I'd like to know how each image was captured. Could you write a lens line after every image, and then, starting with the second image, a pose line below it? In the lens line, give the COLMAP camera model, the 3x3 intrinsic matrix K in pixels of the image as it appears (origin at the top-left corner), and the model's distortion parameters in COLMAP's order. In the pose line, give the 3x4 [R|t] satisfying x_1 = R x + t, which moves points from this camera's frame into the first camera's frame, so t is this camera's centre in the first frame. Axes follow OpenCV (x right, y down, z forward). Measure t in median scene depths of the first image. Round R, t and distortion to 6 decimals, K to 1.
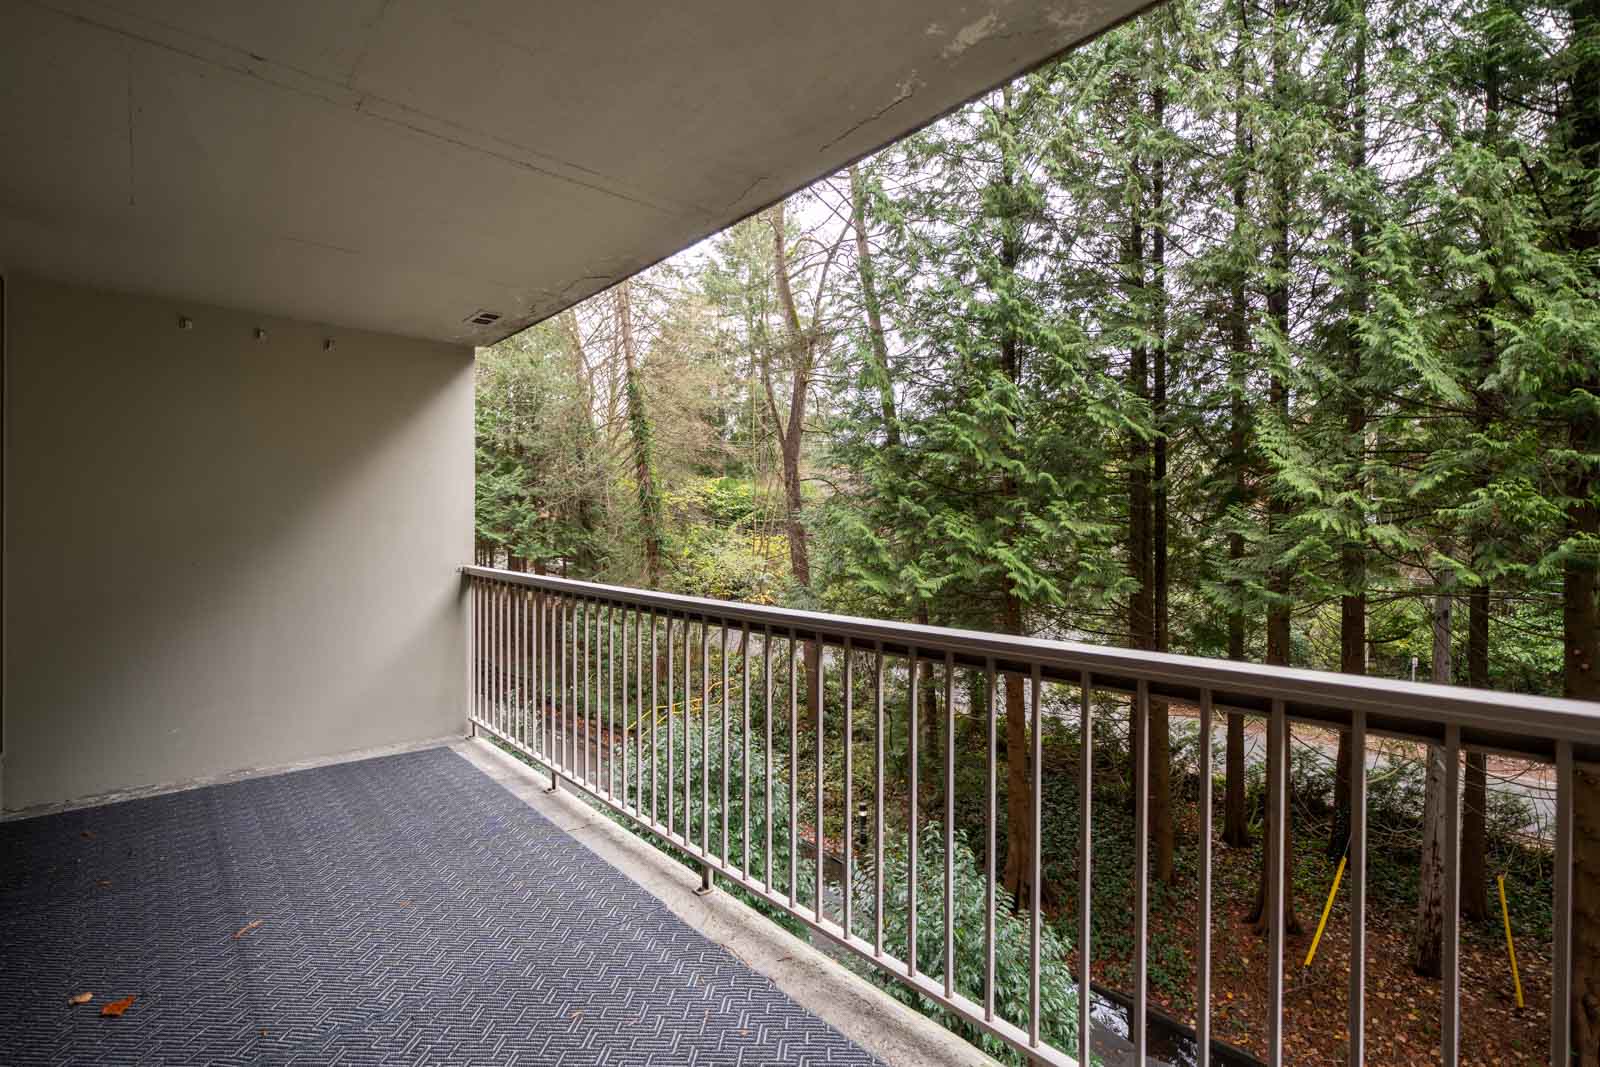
lens RADIAL K [[779.9, 0, 799.1], [0, 779.9, 530.6], [0, 0, 1]] dist [0.003929, 0.000874]
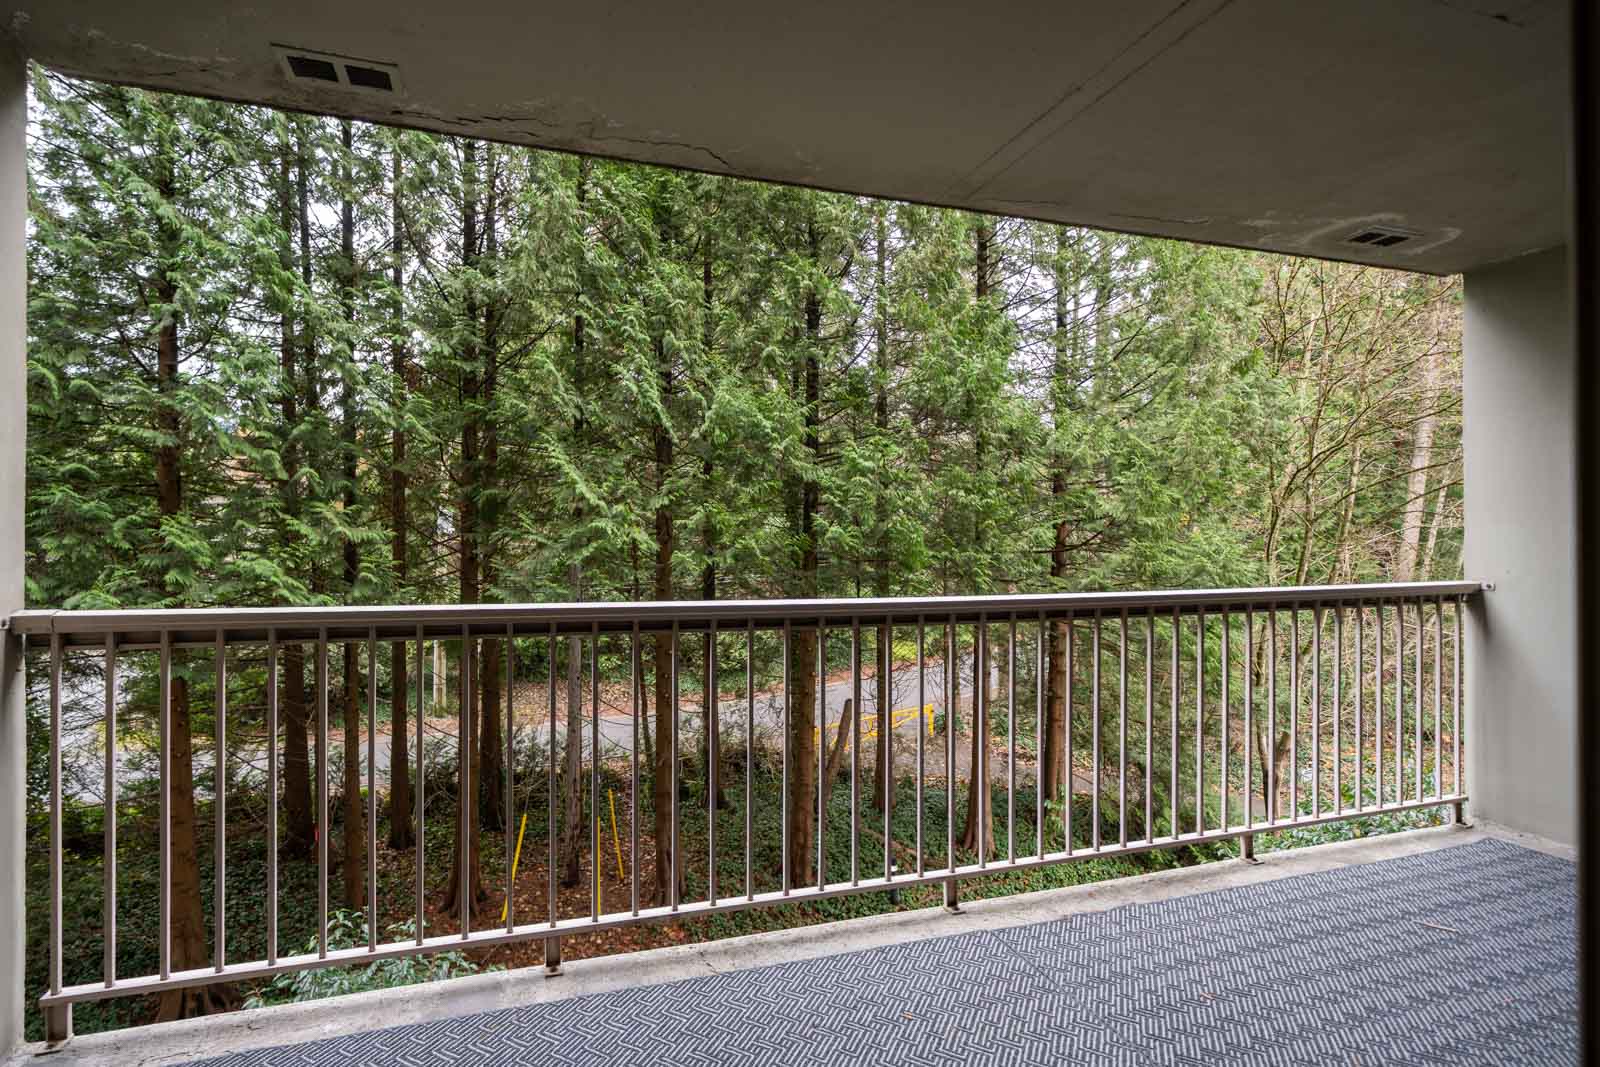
lens RADIAL K [[779.9, 0, 793.3], [0, 779.9, 536.9], [0, 0, 1]] dist [0.003929, 0.000874]
pose [[0.376128, -0.000835, 0.926567, -0.371577], [0.005036, 0.999987, -0.001144, 0.005097], [-0.926554, 0.005097, 0.376128, 0.287696]]
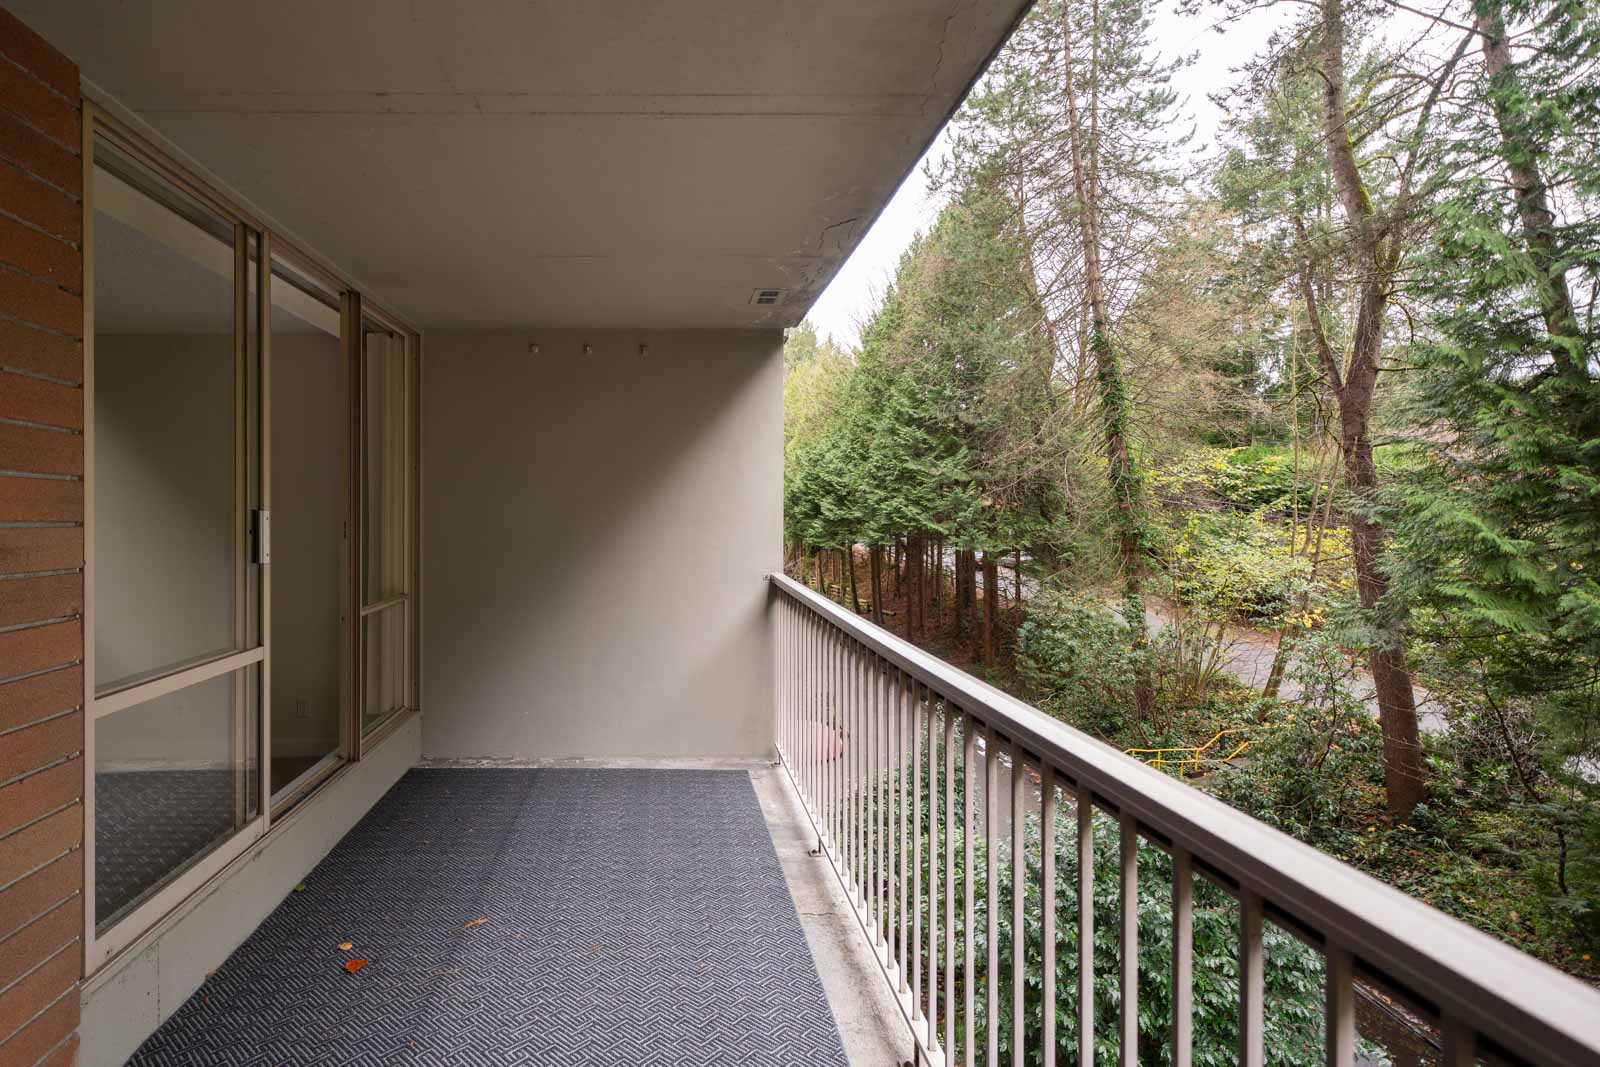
lens RADIAL K [[839.4, 0, 796.7], [0, 839.4, 505.7], [0, 0, 1]] dist [0.001253, 0.001168]
pose [[0.741630, 0.001692, -0.670807, 0.126693], [0.002500, 0.999983, 0.005286, -0.019979], [0.670805, -0.005597, 0.741613, 0.155182]]
